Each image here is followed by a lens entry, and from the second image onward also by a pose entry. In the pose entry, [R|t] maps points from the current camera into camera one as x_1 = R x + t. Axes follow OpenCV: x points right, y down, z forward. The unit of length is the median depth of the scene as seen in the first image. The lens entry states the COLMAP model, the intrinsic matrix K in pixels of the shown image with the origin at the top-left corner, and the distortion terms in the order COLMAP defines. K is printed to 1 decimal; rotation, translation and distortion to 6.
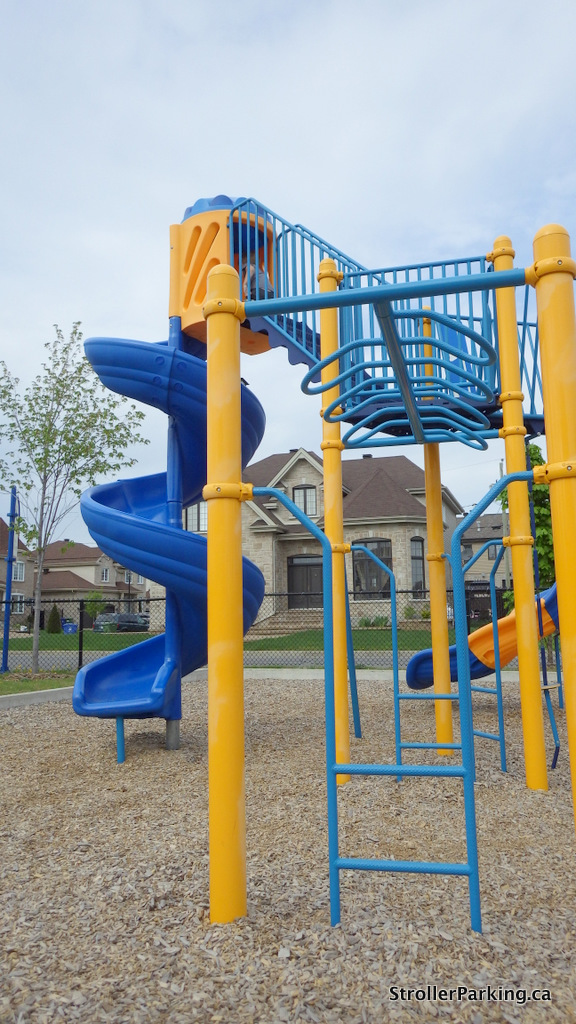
lens RADIAL K [[730.6, 0, 286.5], [0, 730.6, 517.5], [0, 0, 1]] dist [0.017873, 0.002639]
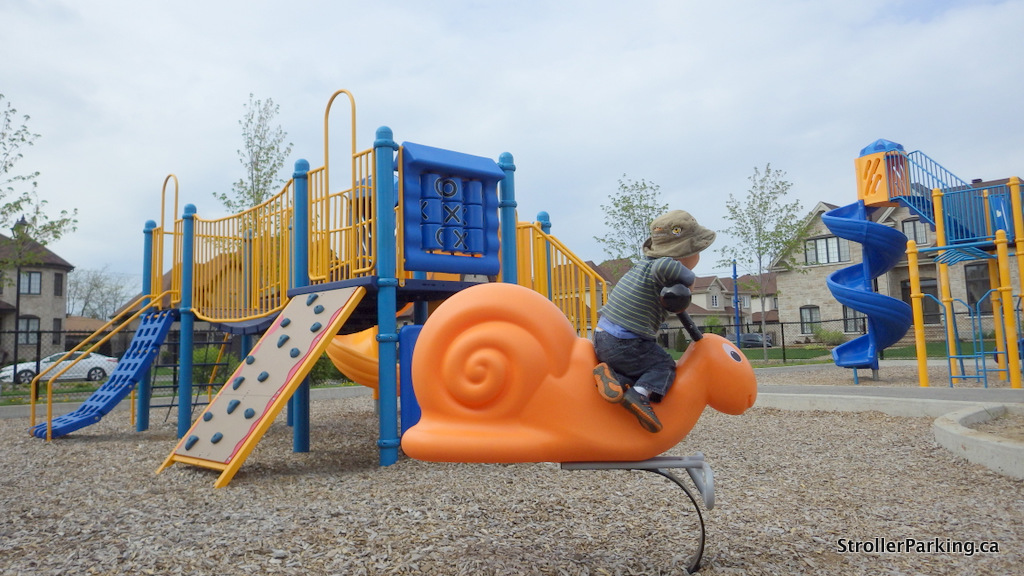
lens RADIAL K [[730.6, 0, 539.3], [0, 730.6, 273.2], [0, 0, 1]] dist [0.017873, 0.002639]
pose [[0.902003, -0.061692, -0.427299, -0.093574], [0.080722, 0.996383, 0.026544, -0.186035], [0.424116, -0.058435, 0.903721, -1.535885]]
